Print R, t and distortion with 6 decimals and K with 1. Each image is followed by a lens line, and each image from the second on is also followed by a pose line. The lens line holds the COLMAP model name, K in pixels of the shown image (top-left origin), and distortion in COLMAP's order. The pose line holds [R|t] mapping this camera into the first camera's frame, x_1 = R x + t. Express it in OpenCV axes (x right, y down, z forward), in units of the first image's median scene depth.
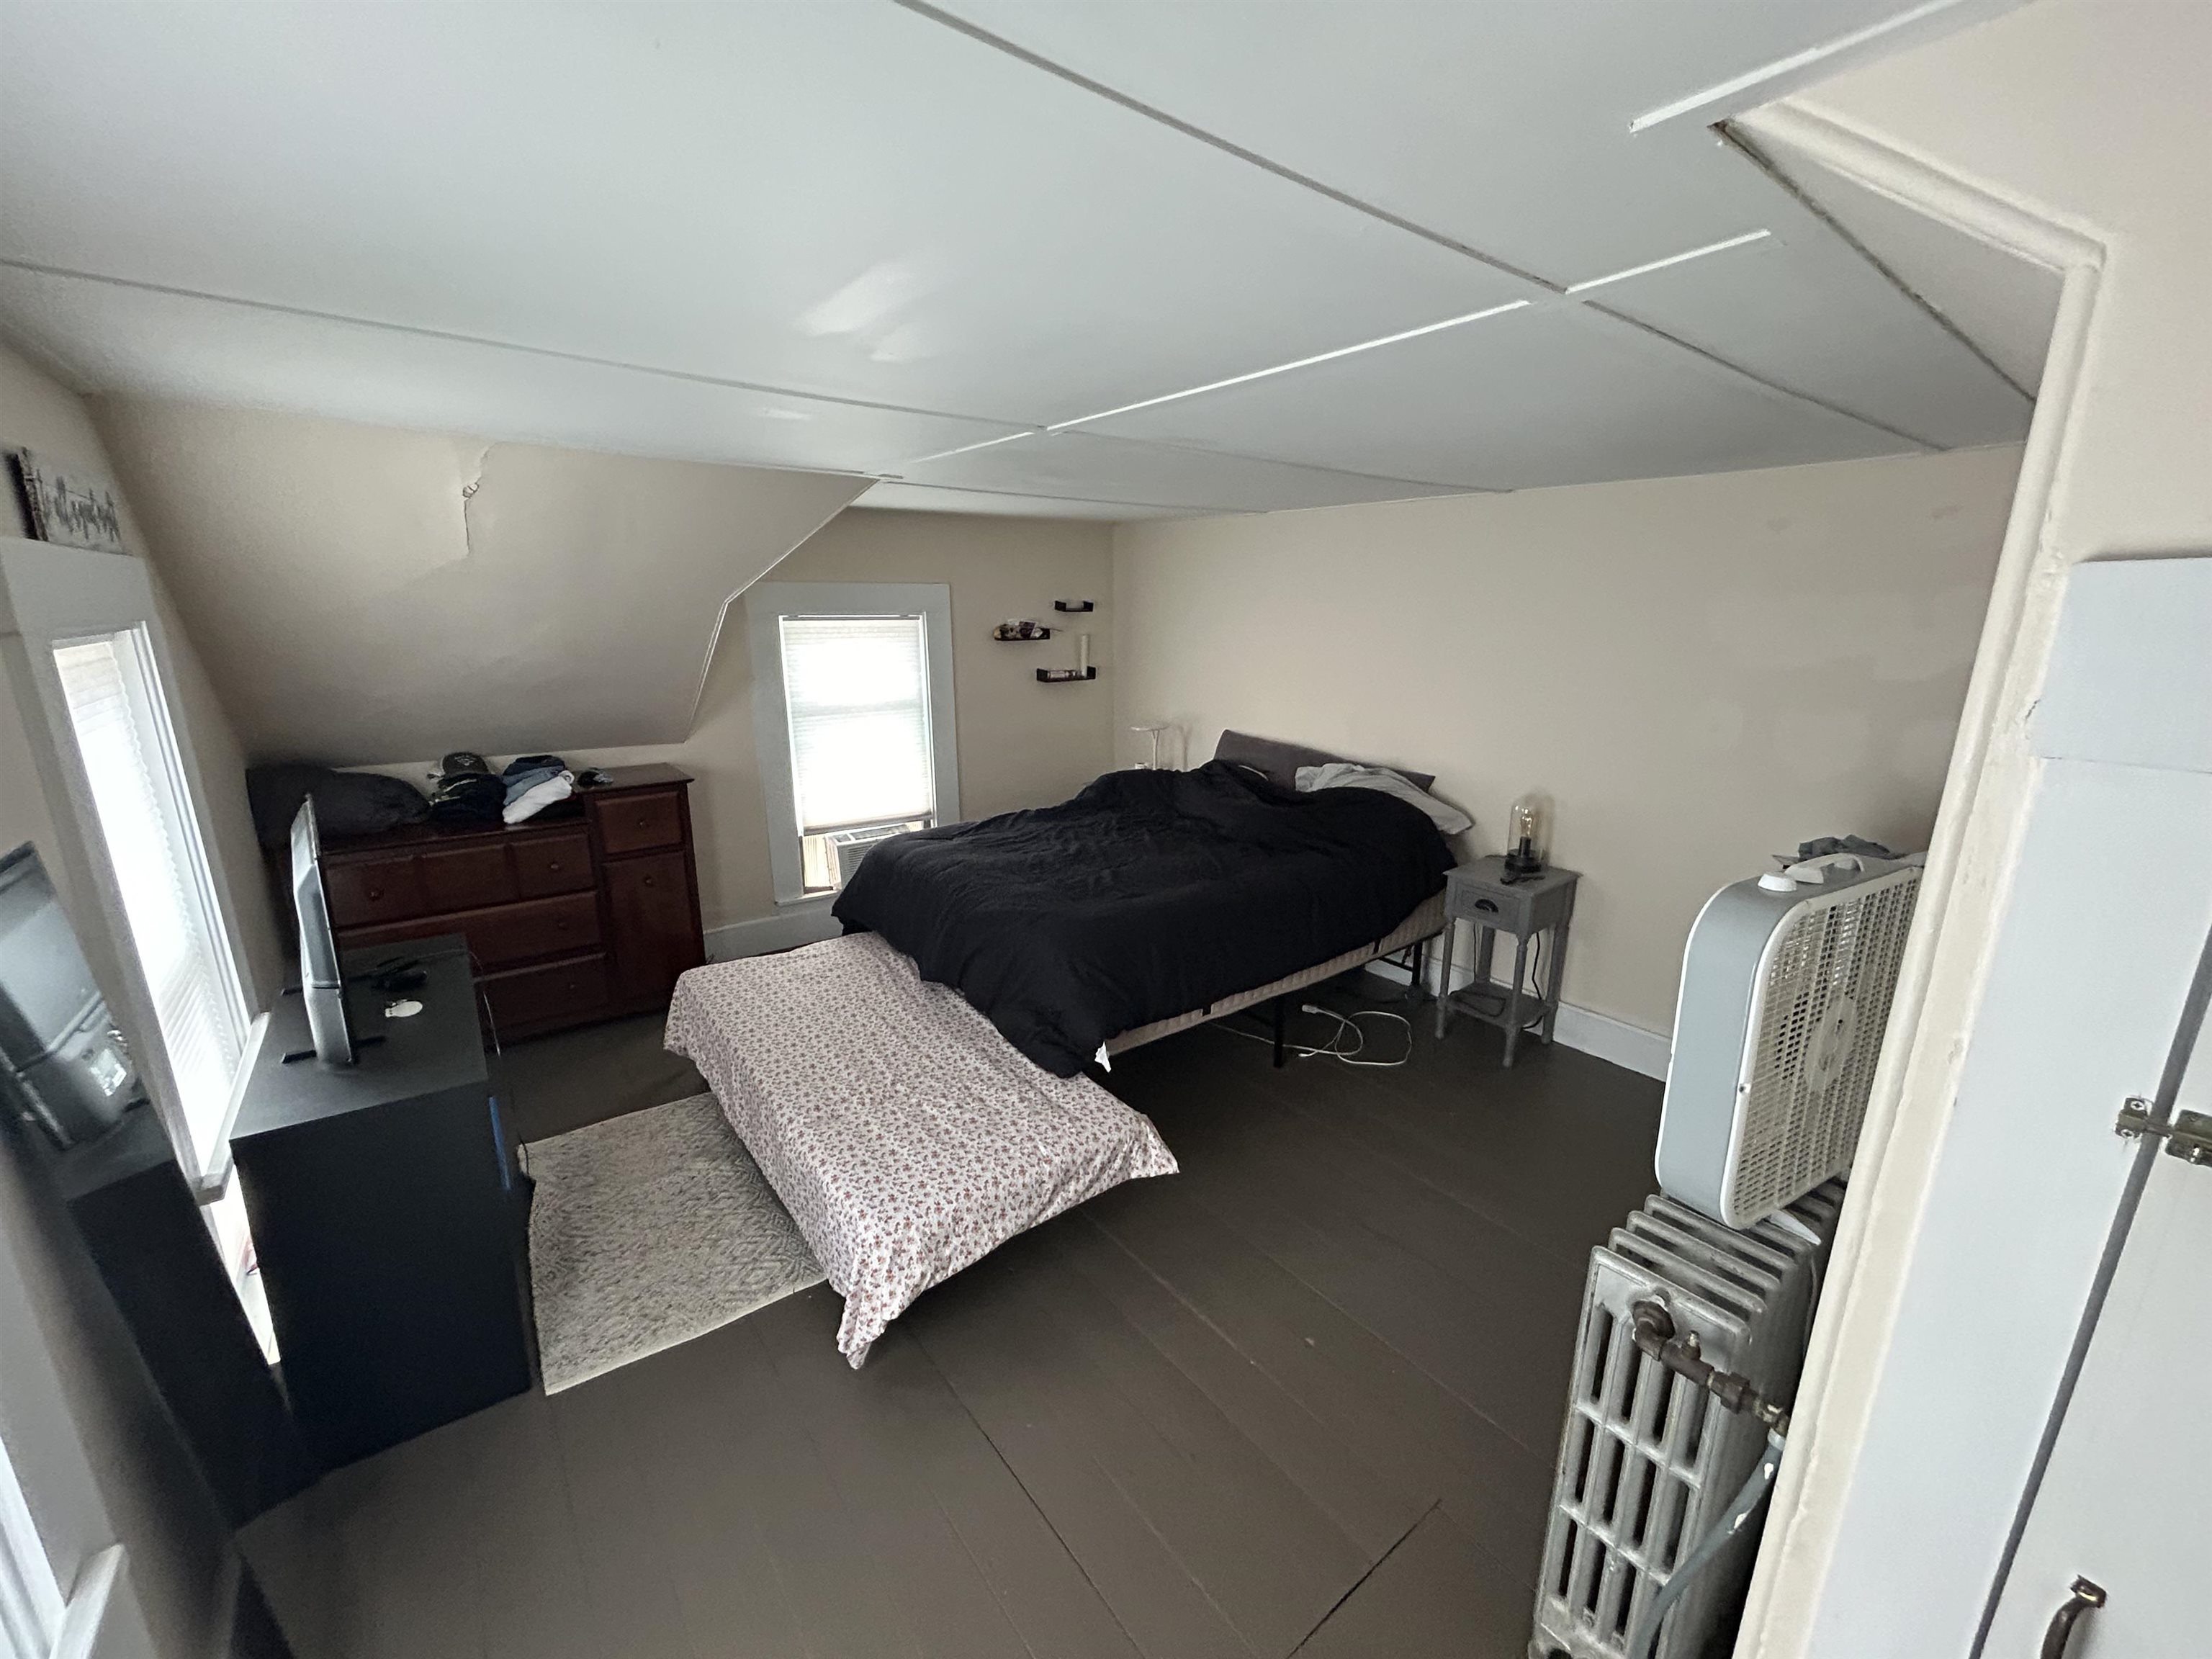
lens RADIAL K [[890.5, 0, 1098.9], [0, 890.5, 839.6], [0, 0, 1]] dist [0.000747, 0.000016]
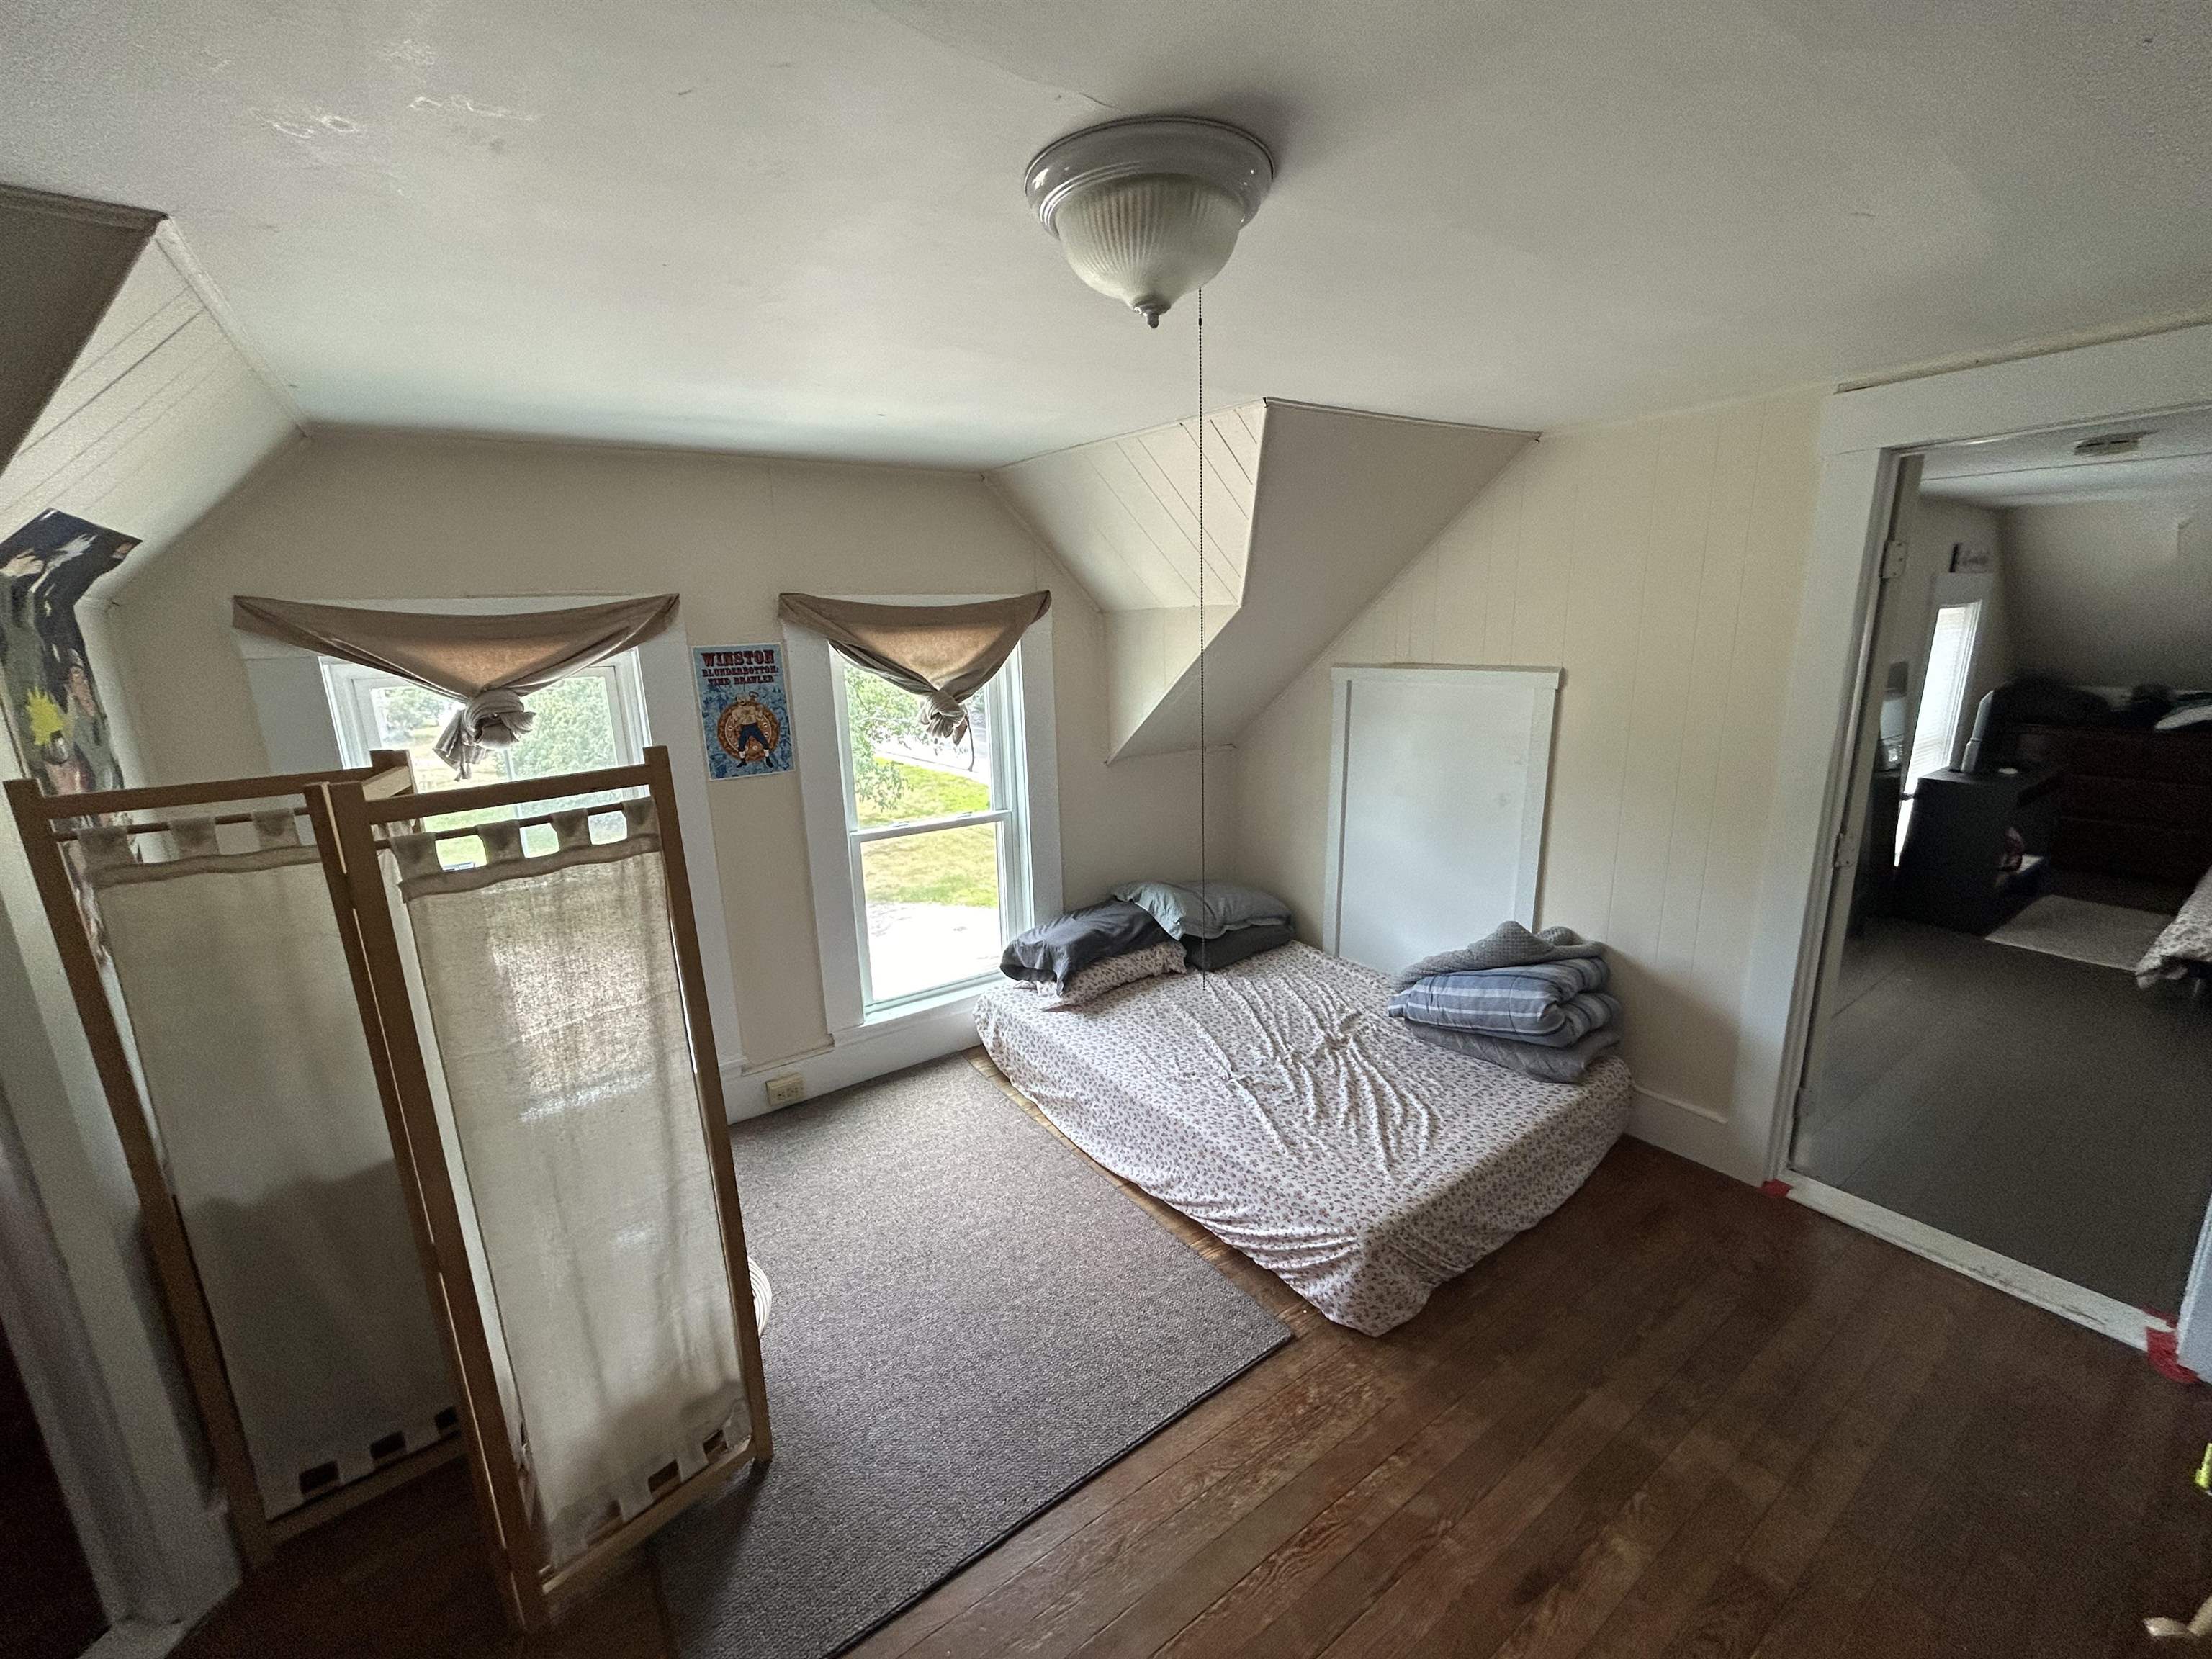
lens RADIAL K [[882.2, 0, 1105.6], [0, 882.2, 839.1], [0, 0, 1]] dist [-0.003606, -0.000669]
pose [[-0.046006, 0.234072, -0.971130, 1.225706], [-0.220025, 0.945910, 0.238417, 0.262875], [0.974409, 0.224641, 0.007984, -0.968927]]
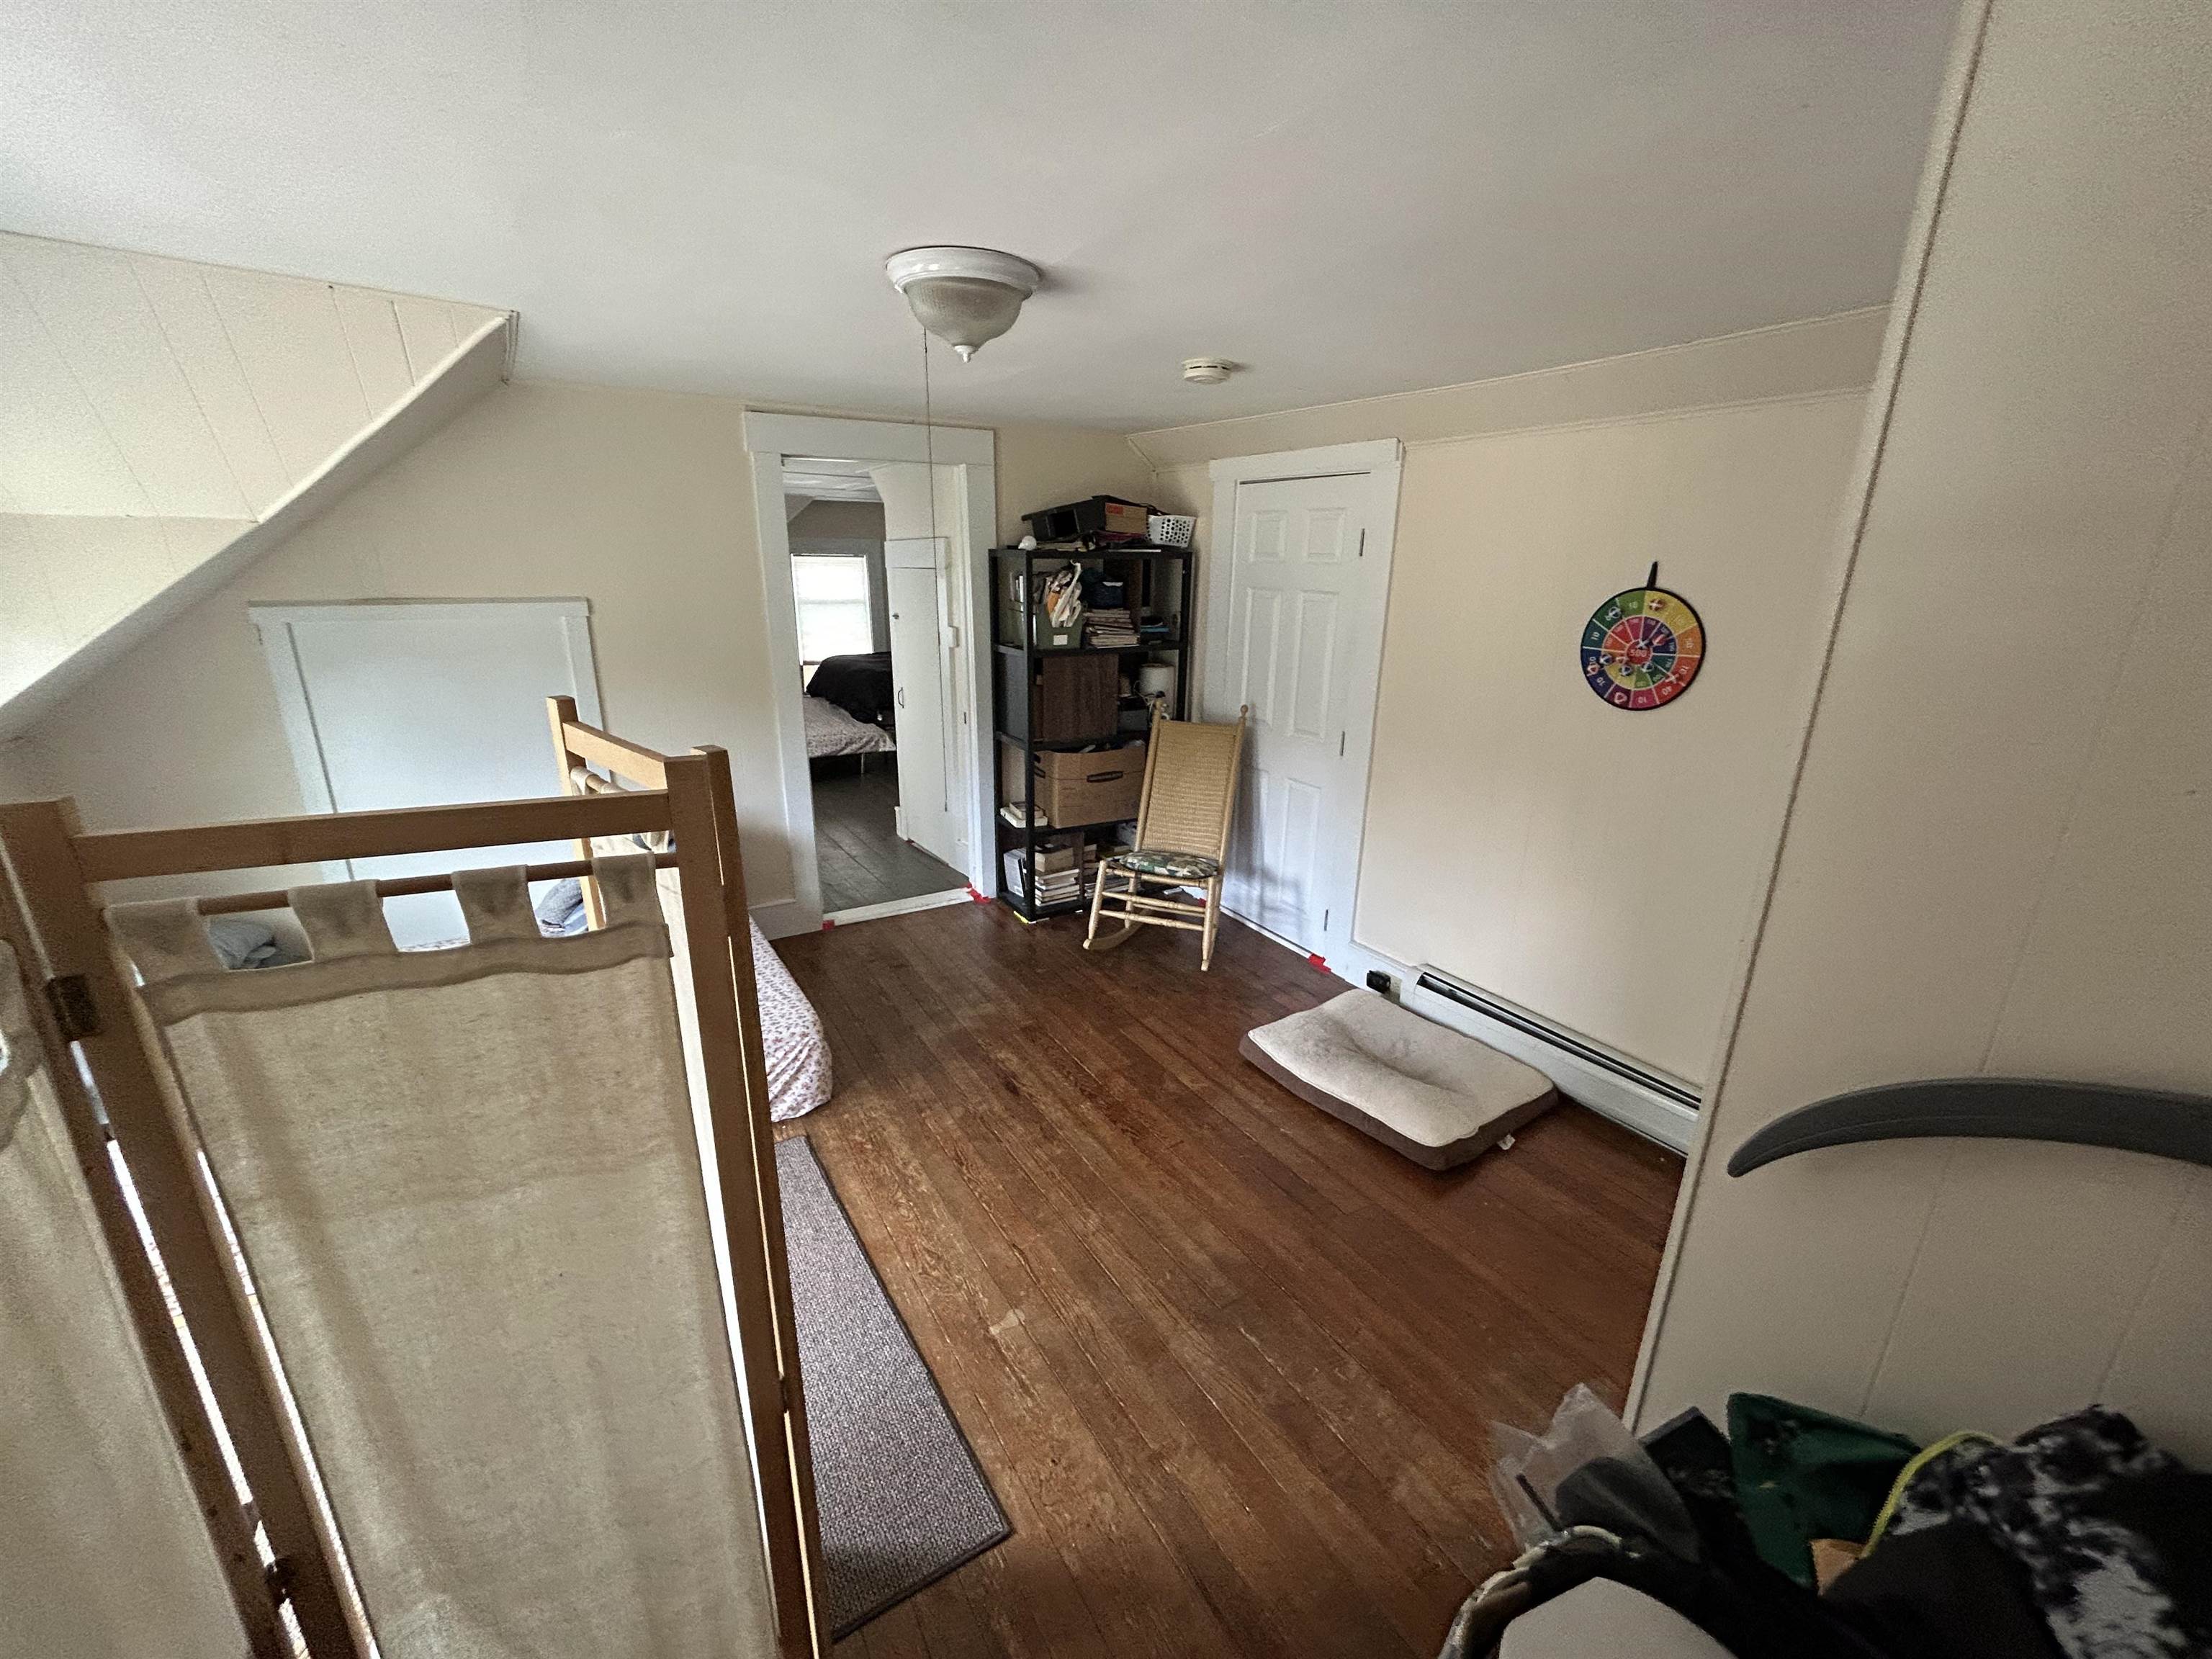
lens RADIAL K [[890.5, 0, 1098.9], [0, 890.5, 839.6], [0, 0, 1]] dist [0.000747, 0.000016]
pose [[0.994458, 0.040945, -0.096838, 0.954373], [-0.035635, 0.997798, 0.055943, 0.443957], [0.098915, -0.052182, 0.993727, -1.662261]]
